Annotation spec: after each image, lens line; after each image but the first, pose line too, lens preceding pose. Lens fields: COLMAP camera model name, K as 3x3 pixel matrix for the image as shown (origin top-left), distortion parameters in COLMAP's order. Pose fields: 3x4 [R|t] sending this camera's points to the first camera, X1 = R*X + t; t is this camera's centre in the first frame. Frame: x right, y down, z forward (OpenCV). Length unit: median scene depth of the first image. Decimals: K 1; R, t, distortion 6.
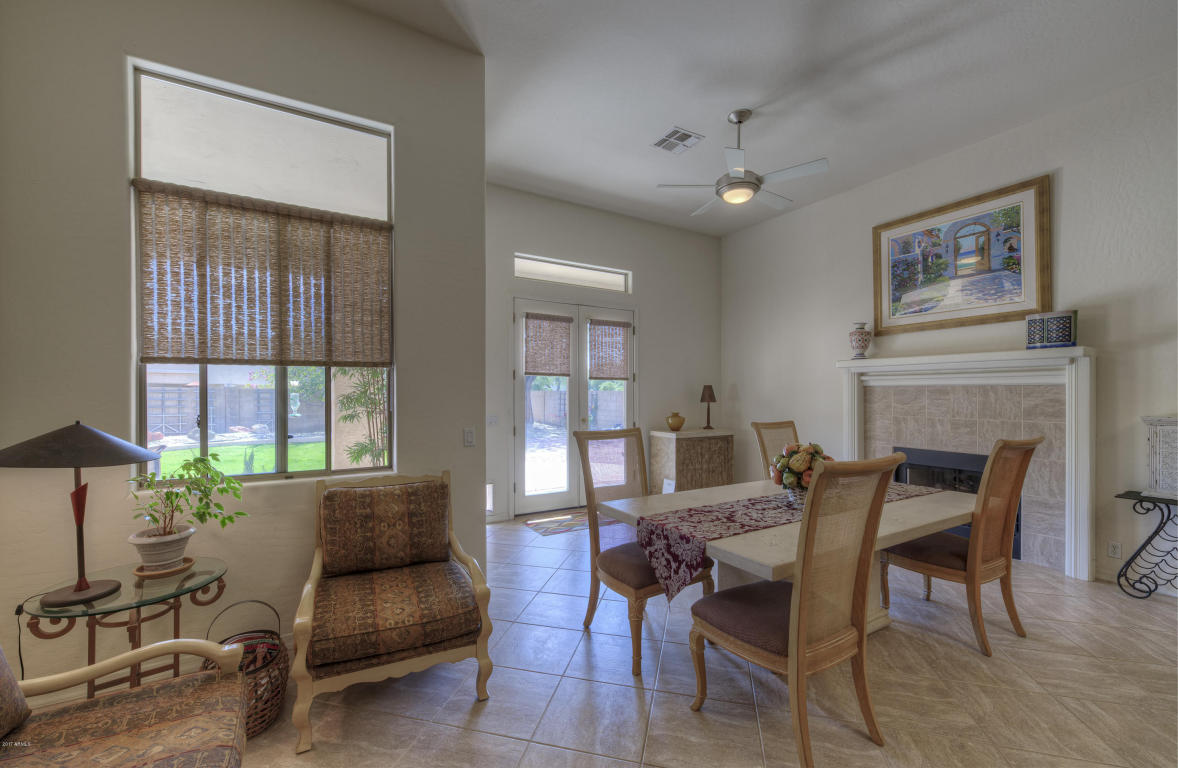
lens RADIAL K [[468.4, 0, 598.9], [0, 468.4, 391.0], [0, 0, 1]] dist [0.006401, -0.002079]
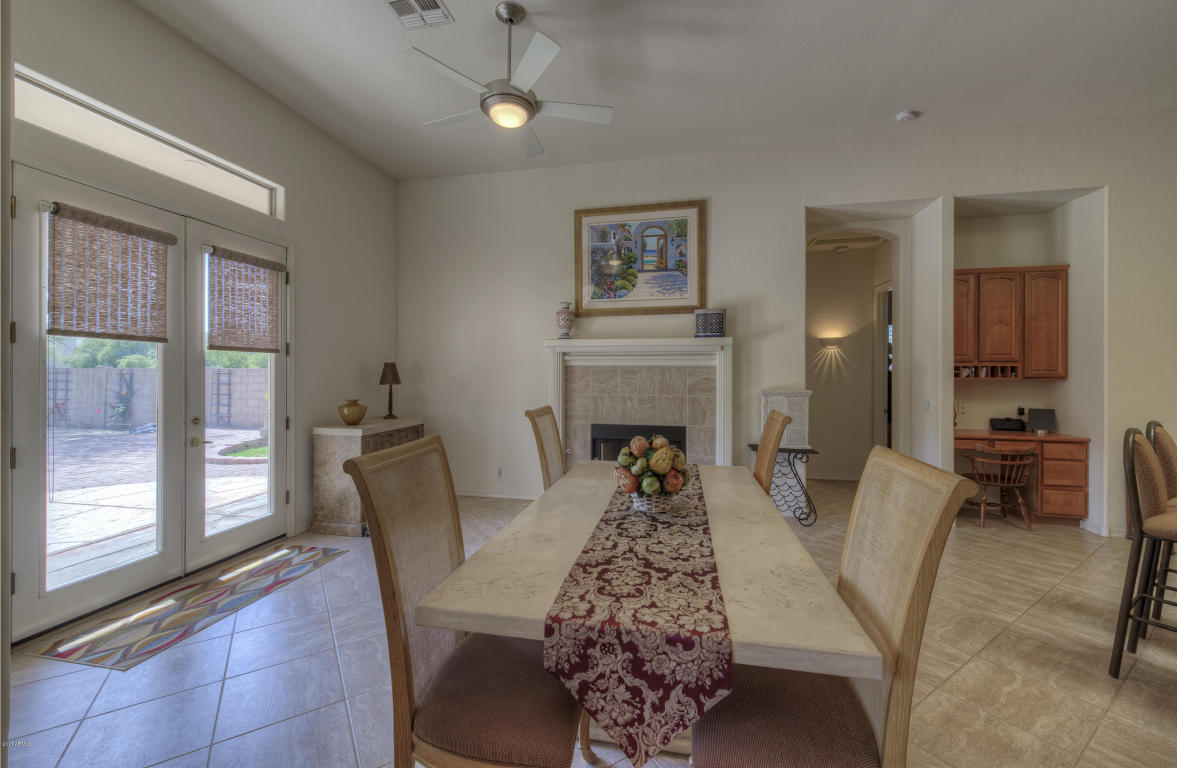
lens RADIAL K [[468.0, 0, 610.5], [0, 468.0, 370.2], [0, 0, 1]] dist [0.006401, -0.002079]
pose [[0.692933, 0.003249, 0.720994, -0.109879], [-0.004180, 0.999991, -0.000489, -0.001052], [-0.720989, -0.002674, 0.692941, 0.276283]]
